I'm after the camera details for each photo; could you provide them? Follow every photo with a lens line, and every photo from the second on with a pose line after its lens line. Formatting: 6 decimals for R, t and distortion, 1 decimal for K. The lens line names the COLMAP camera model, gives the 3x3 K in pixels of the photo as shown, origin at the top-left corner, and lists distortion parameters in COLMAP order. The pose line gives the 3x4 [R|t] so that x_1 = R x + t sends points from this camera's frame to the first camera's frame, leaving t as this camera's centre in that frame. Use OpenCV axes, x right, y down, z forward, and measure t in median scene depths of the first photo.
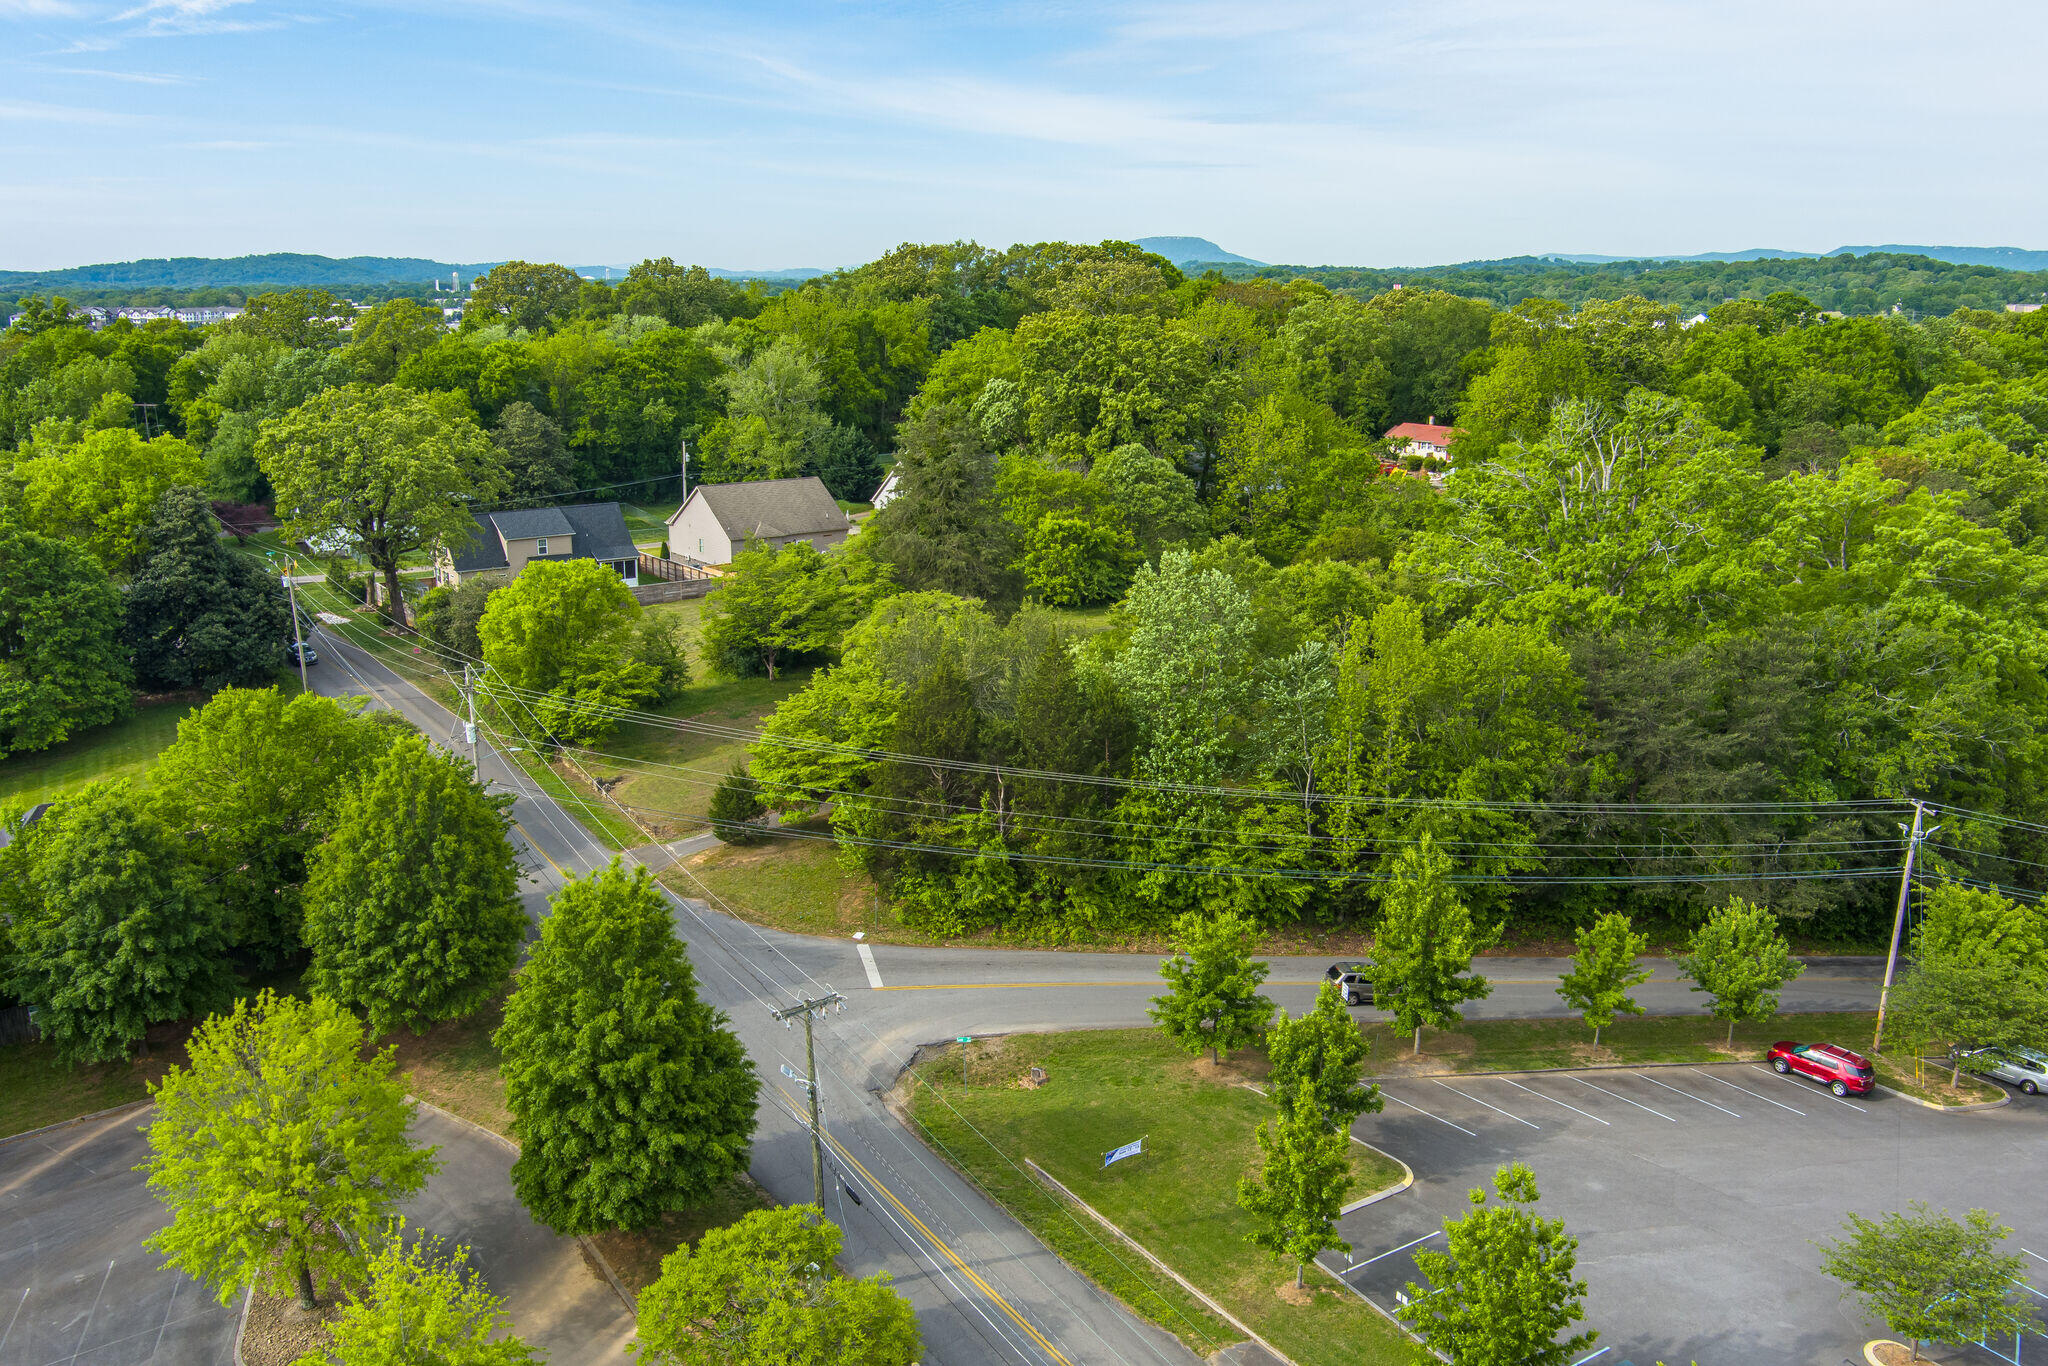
lens RADIAL K [[1643.5, 0, 1024.0], [0, 1643.5, 683.0], [0, 0, 1]] dist [-0.079054, 0.024746]
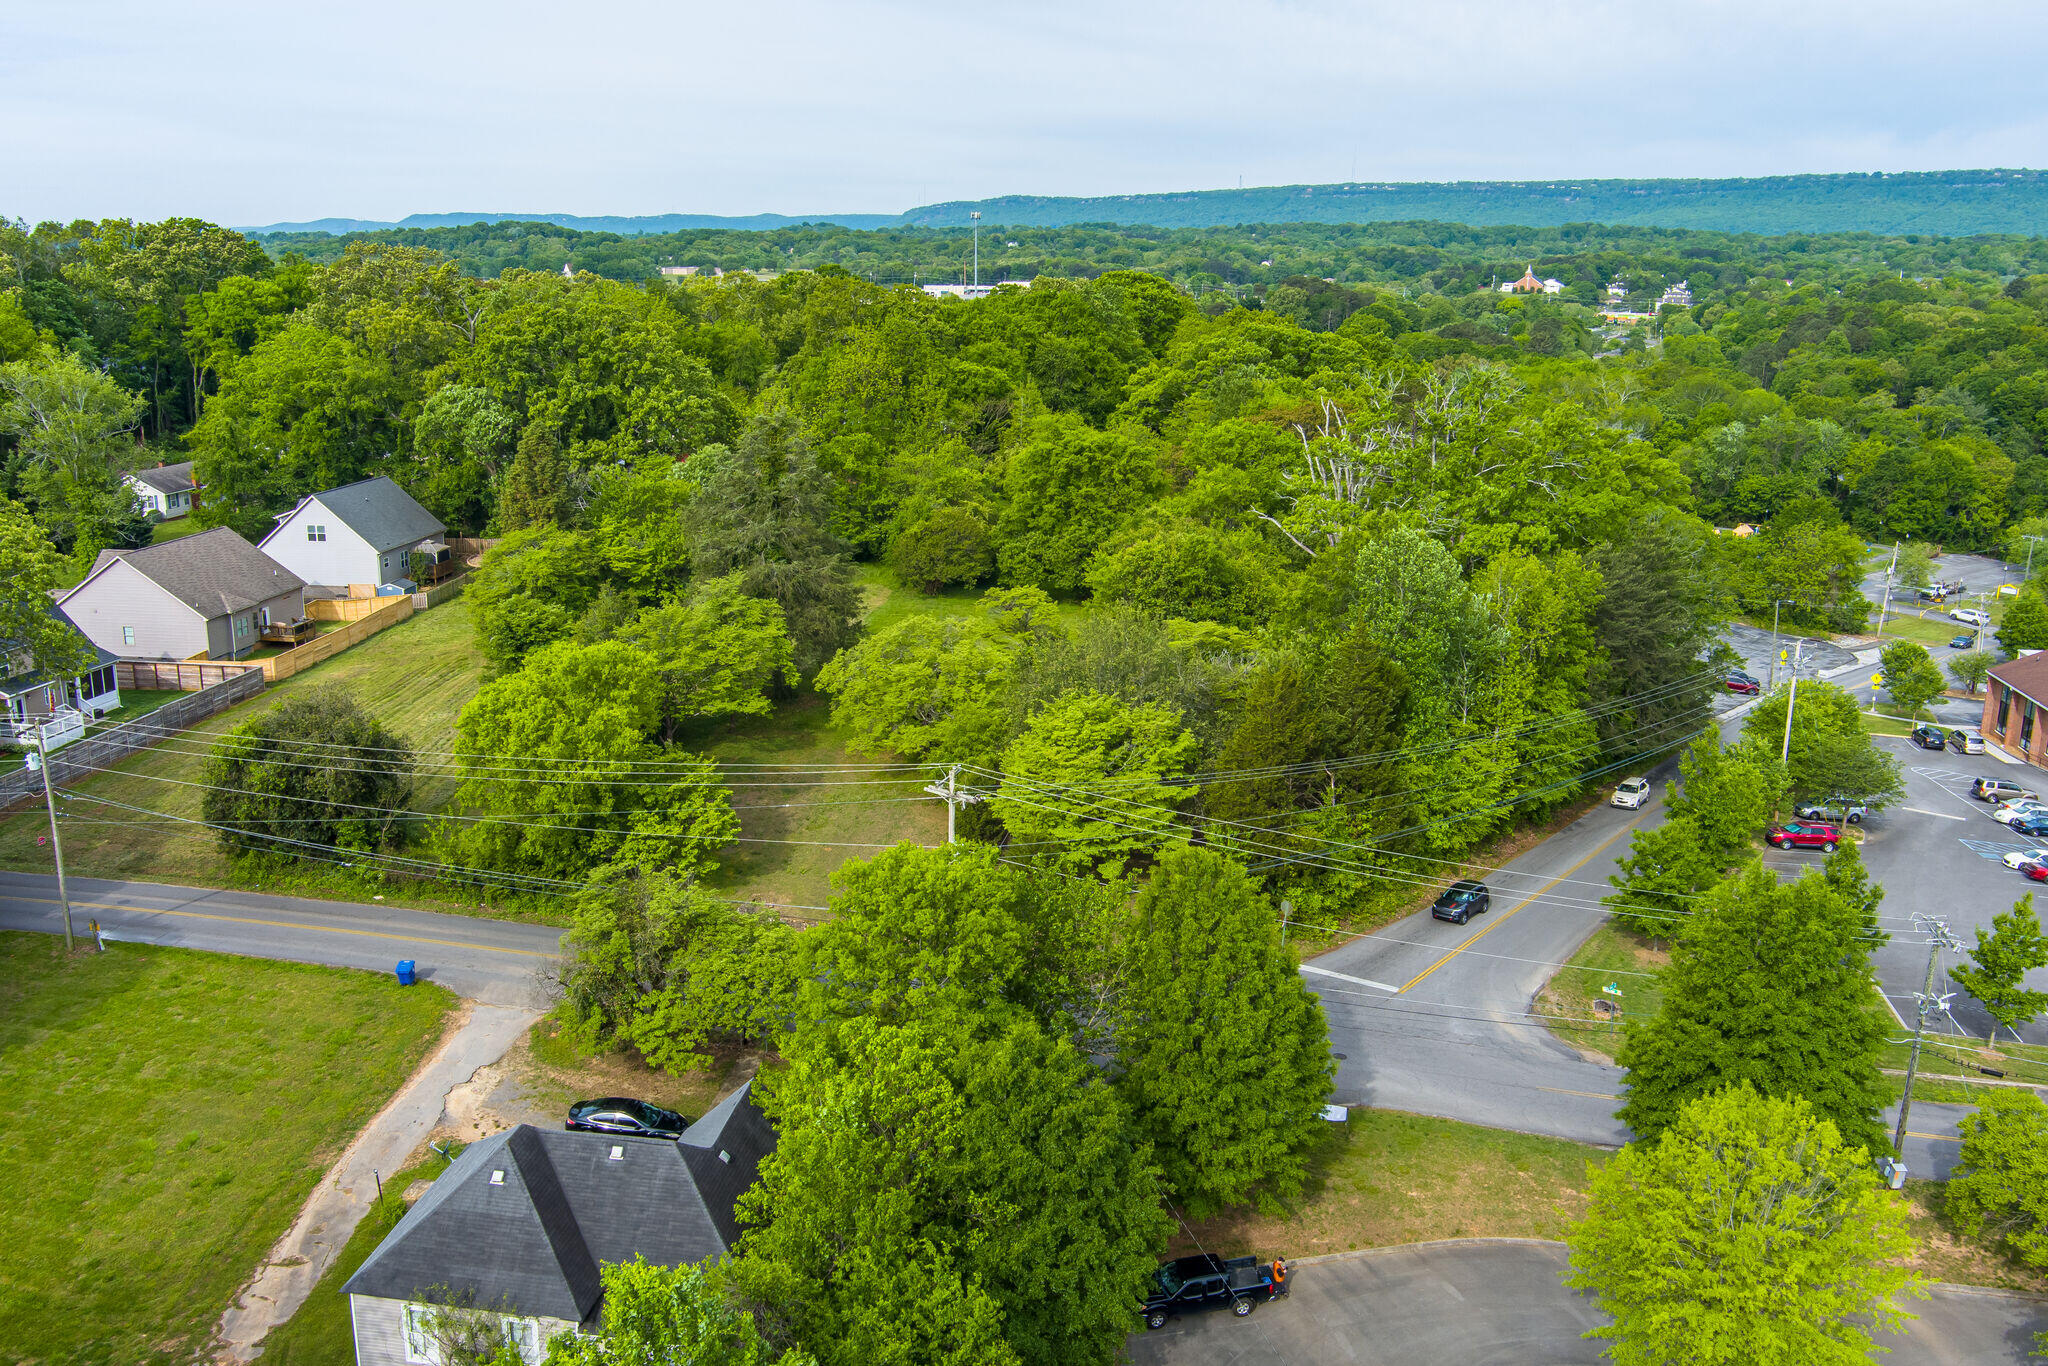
lens RADIAL K [[1678.2, 0, 1024.0], [0, 1678.2, 683.0], [0, 0, 1]] dist [-0.071130, 0.006343]
pose [[0.700356, -0.174748, 0.692072, -0.827679], [0.166722, 0.982799, 0.079439, -0.104930], [-0.694050, 0.059748, 0.717443, 0.378063]]
